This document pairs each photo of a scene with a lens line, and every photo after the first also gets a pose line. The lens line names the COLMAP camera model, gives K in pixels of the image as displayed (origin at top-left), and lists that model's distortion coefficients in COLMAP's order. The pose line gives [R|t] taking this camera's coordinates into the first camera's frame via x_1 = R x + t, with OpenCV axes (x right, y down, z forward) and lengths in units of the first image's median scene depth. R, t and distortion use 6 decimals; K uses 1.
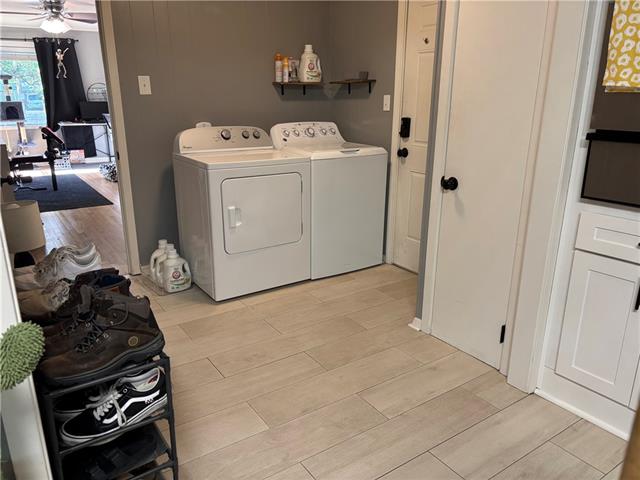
lens RADIAL K [[481.1, 0, 324.6], [0, 481.1, 236.5], [0, 0, 1]] dist [0.015384, -0.012853]
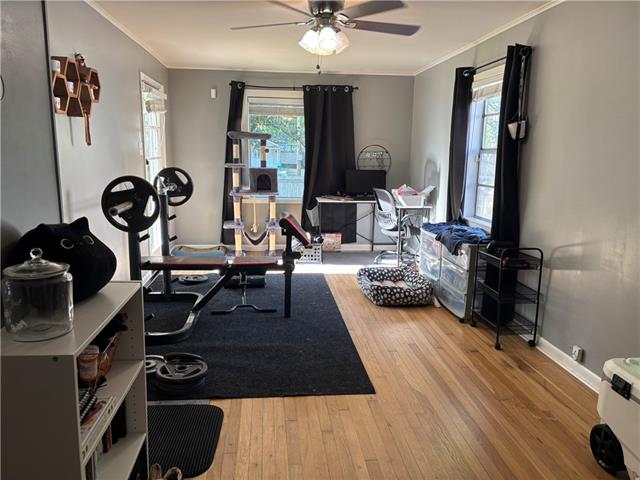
lens RADIAL K [[481.1, 0, 321.2], [0, 481.1, 242.0], [0, 0, 1]] dist [0.015384, -0.012853]
pose [[0.871967, 0.106532, -0.477833, -0.189897], [-0.157308, 0.985247, -0.067403, -0.121903], [0.463602, 0.133940, 0.875861, 0.376181]]
